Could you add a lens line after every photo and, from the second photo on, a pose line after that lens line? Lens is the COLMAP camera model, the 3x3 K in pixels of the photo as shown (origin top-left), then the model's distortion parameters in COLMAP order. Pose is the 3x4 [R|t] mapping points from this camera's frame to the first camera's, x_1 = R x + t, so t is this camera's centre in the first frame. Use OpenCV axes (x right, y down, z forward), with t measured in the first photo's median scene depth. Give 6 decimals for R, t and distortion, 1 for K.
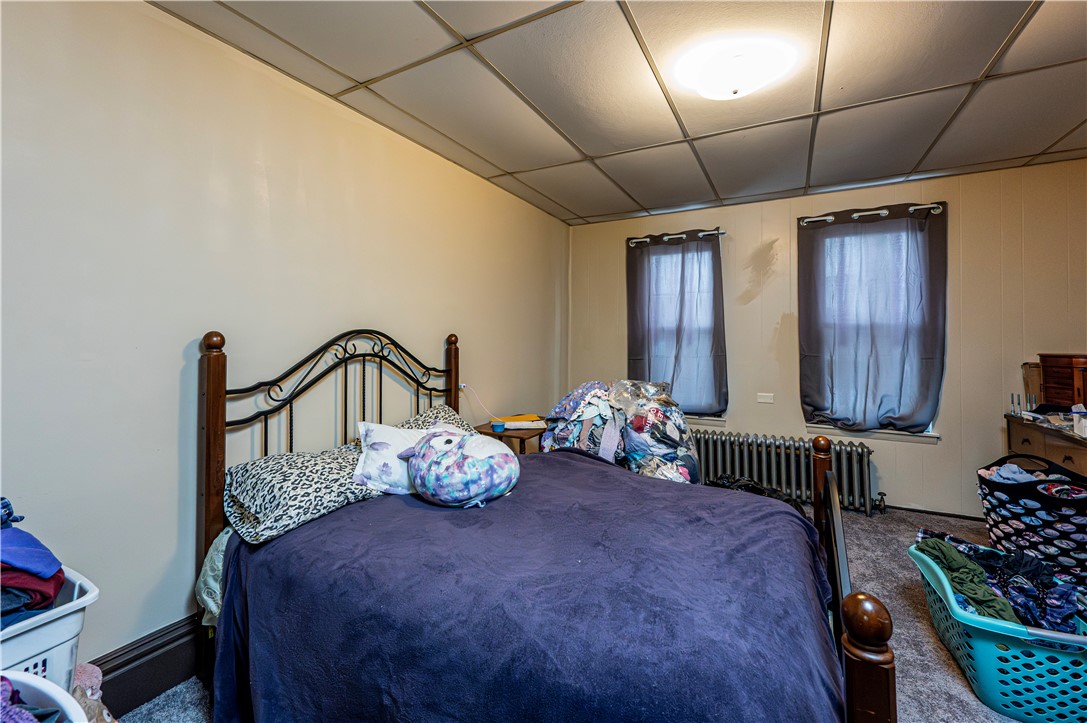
lens RADIAL K [[441.3, 0, 543.5], [0, 441.3, 361.5], [0, 0, 1]] dist [0.000095, -0.000049]
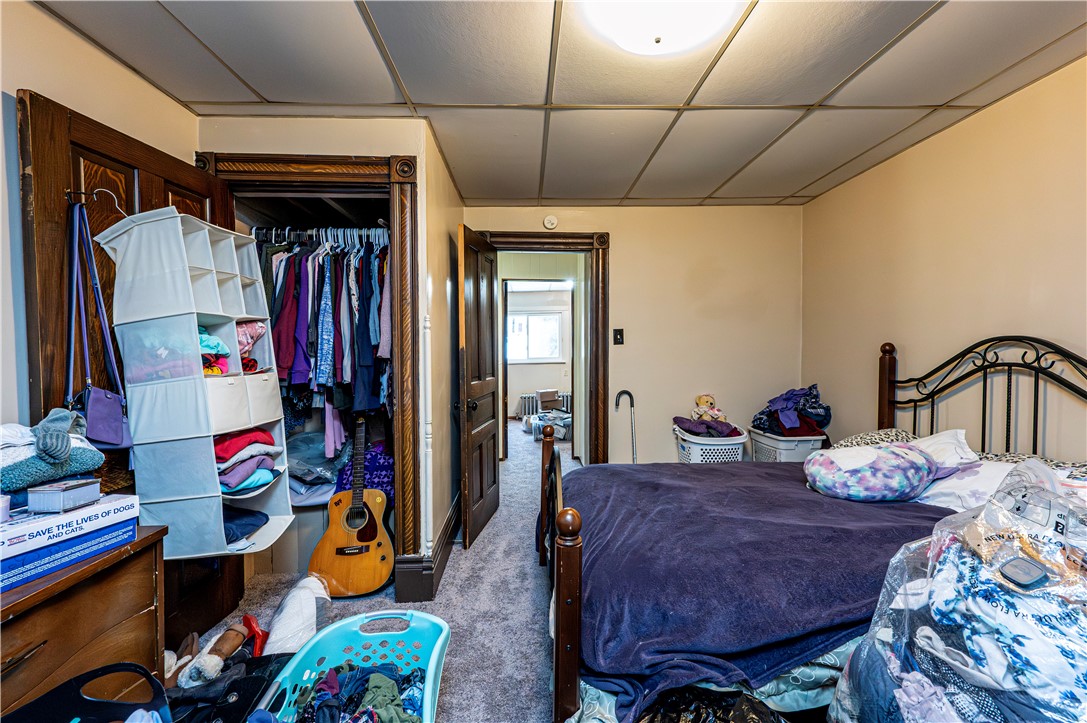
lens RADIAL K [[441.3, 0, 543.5], [0, 441.3, 361.5], [0, 0, 1]] dist [0.000095, -0.000049]
pose [[-0.856454, 0.017506, -0.515926, 0.871361], [-0.022990, 0.997140, 0.072000, -0.064439], [0.515710, 0.073526, -0.853602, 1.317734]]
